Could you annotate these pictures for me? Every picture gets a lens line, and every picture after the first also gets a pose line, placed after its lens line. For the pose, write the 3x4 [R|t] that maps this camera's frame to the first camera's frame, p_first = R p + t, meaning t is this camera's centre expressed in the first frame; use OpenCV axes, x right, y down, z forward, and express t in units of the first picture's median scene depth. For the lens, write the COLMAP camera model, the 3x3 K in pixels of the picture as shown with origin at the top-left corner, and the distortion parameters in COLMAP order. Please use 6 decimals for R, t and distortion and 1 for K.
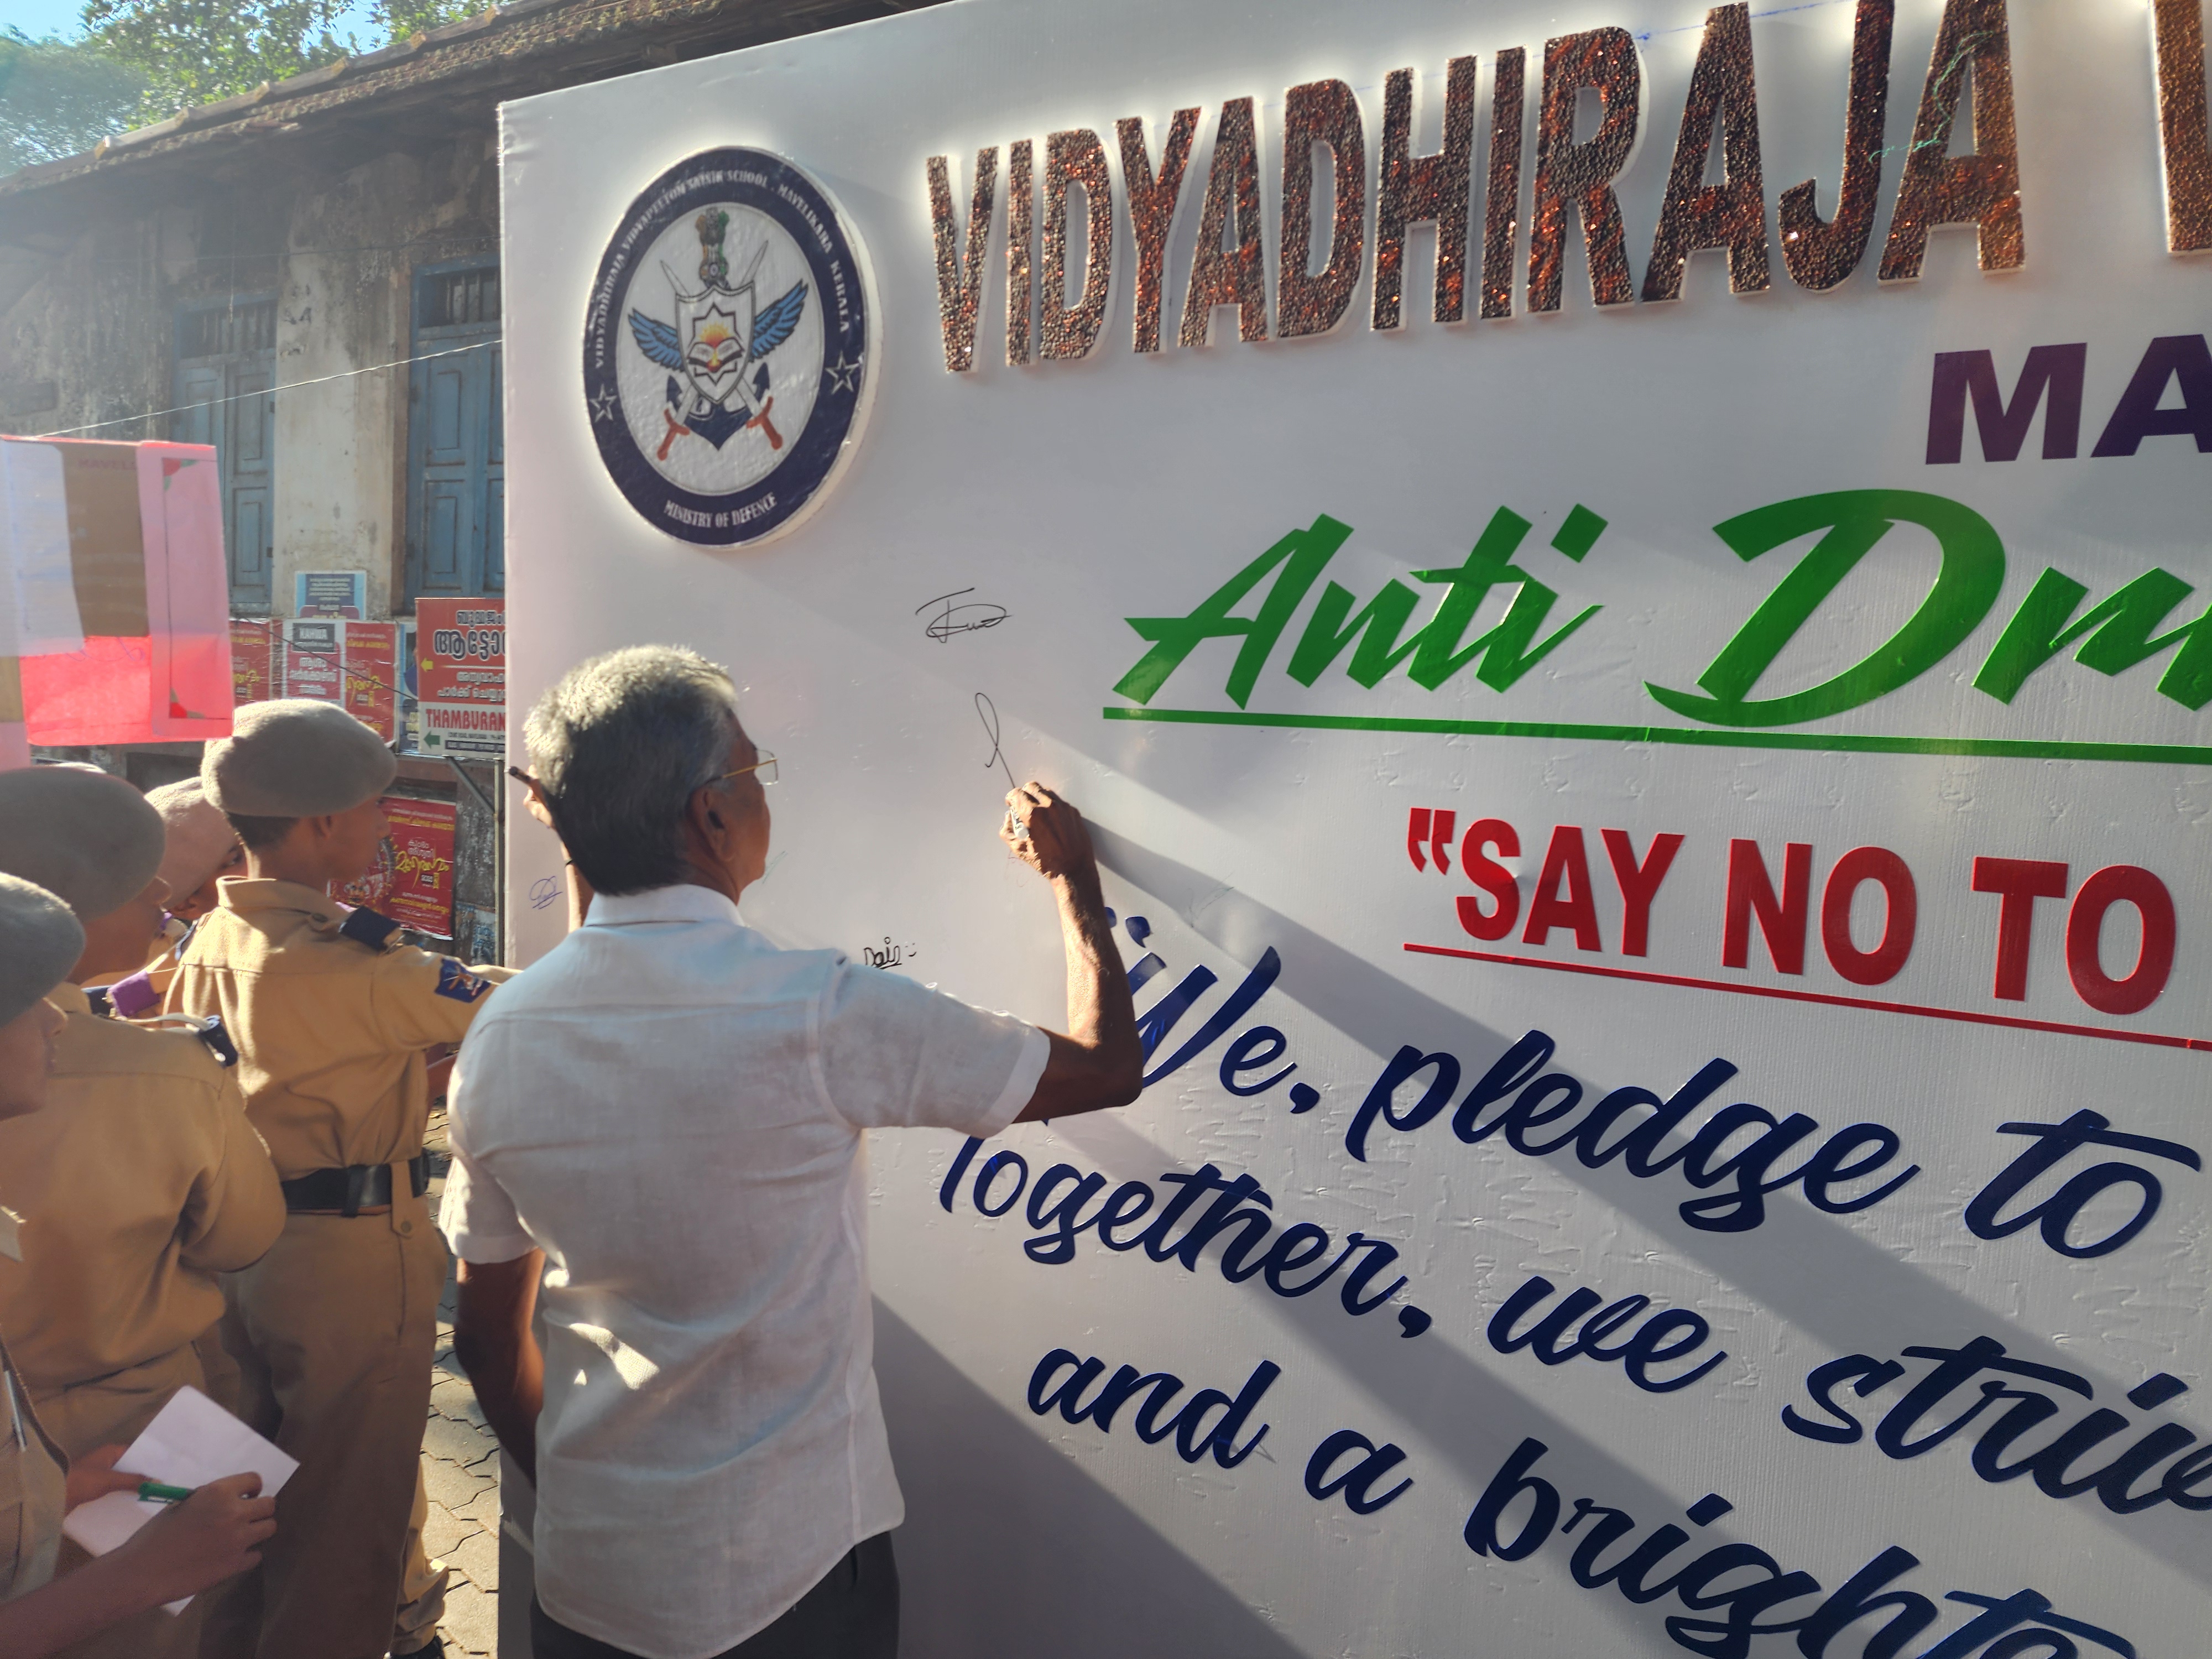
lens RADIAL K [[1478.4, 0, 1120.0], [0, 1478.4, 819.7], [0, 0, 1]] dist [0.100940, -0.099923]
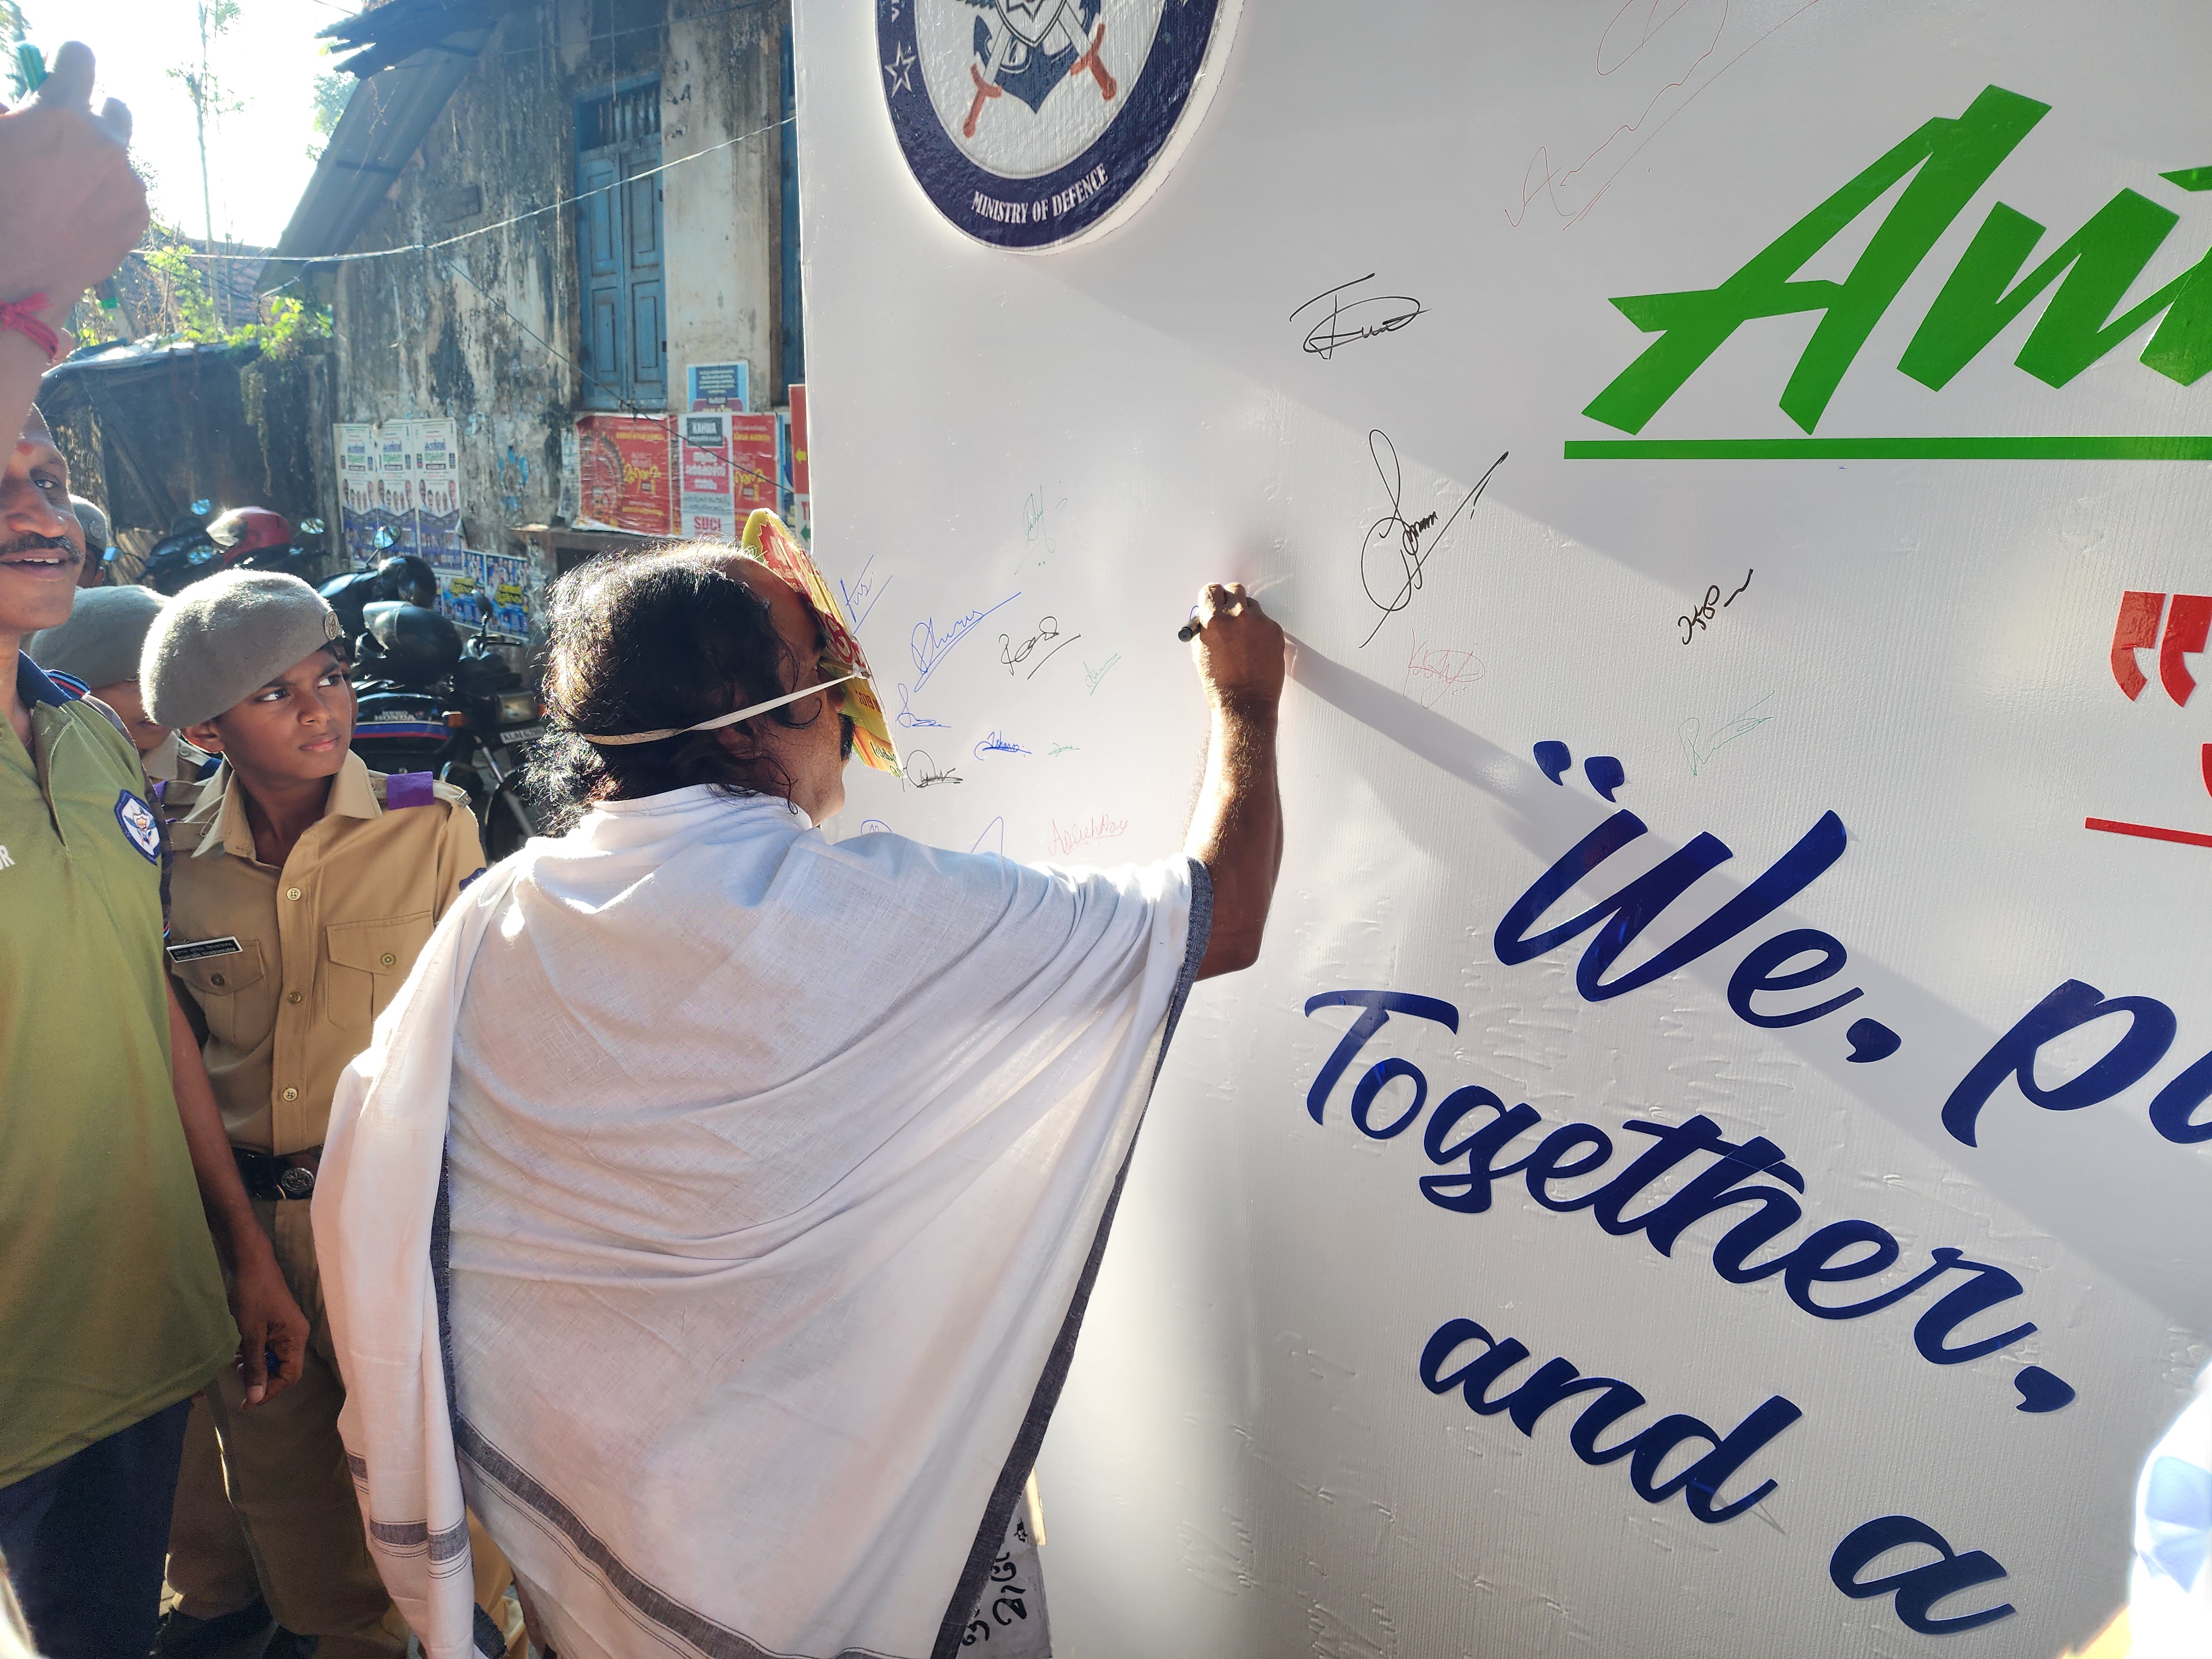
lens RADIAL K [[1494.3, 0, 1072.5], [0, 1494.3, 814.0], [0, 0, 1]] dist [0.075785, -0.070859]
pose [[0.961499, 0.038053, -0.272163, -0.038237], [-0.000373, 0.990546, 0.137178, -0.003024], [0.274810, -0.131795, 0.952423, 0.293332]]
